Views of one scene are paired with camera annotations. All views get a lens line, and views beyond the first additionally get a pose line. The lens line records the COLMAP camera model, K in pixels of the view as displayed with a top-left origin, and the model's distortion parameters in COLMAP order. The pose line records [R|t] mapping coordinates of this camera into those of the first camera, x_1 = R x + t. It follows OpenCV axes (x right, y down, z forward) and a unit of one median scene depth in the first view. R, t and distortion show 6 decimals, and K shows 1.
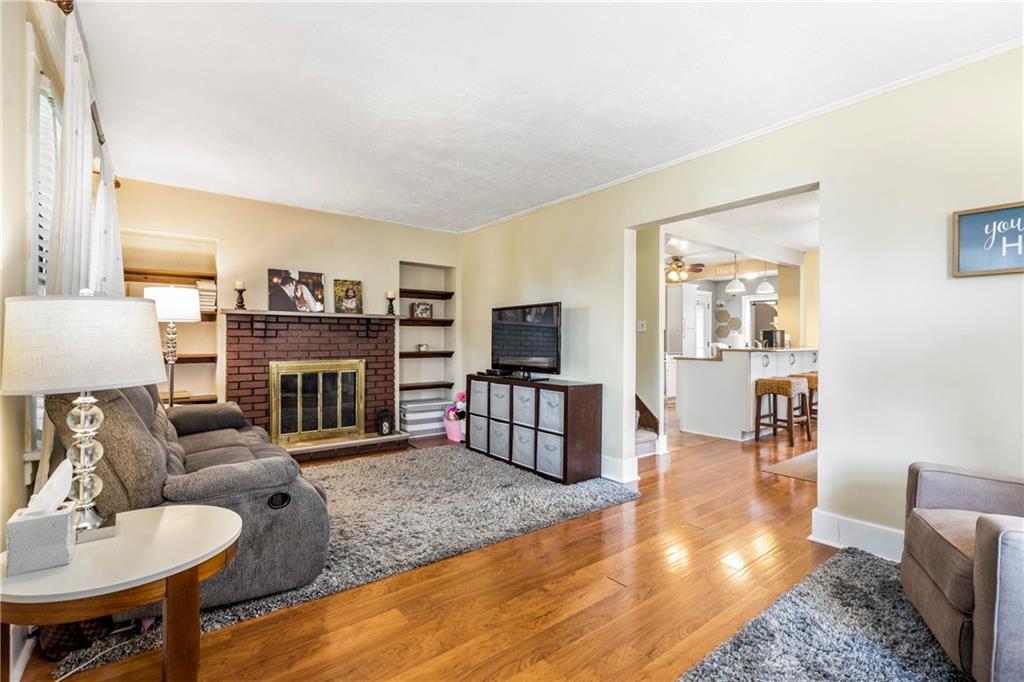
lens RADIAL K [[459.5, 0, 516.7], [0, 459.5, 337.6], [0, 0, 1]] dist [-0.008552, 0.002050]
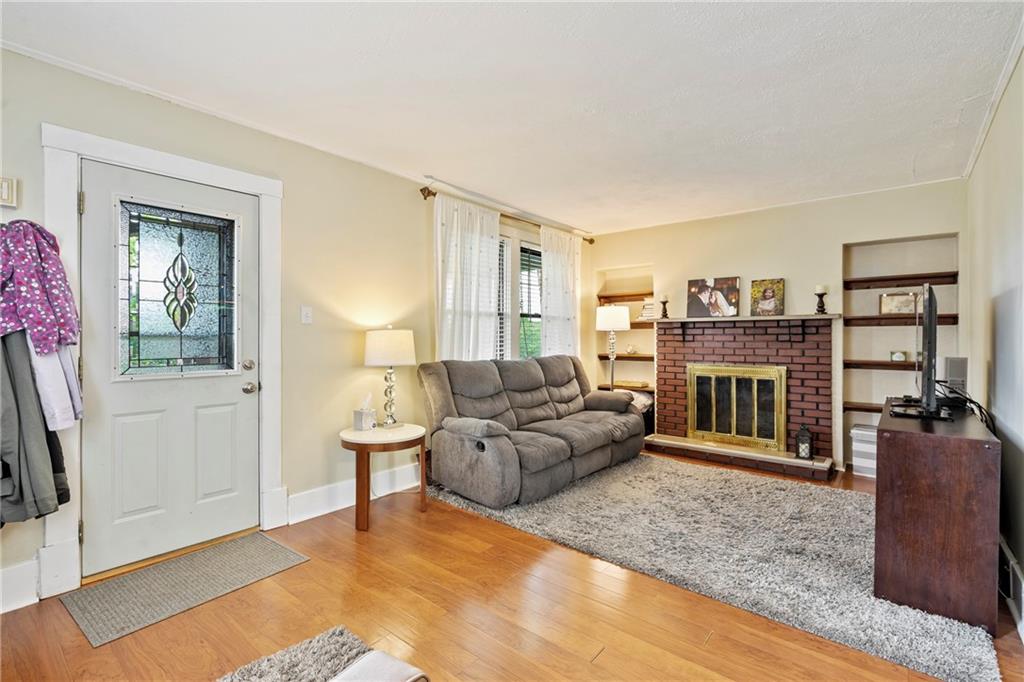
lens RADIAL K [[459.5, 0, 515.8], [0, 459.5, 339.9], [0, 0, 1]] dist [-0.008552, 0.002050]
pose [[0.218686, -0.003326, -0.975790, 0.439589], [-0.001553, 0.999992, -0.003756, 0.000097], [0.975794, 0.002337, 0.218679, 0.327044]]
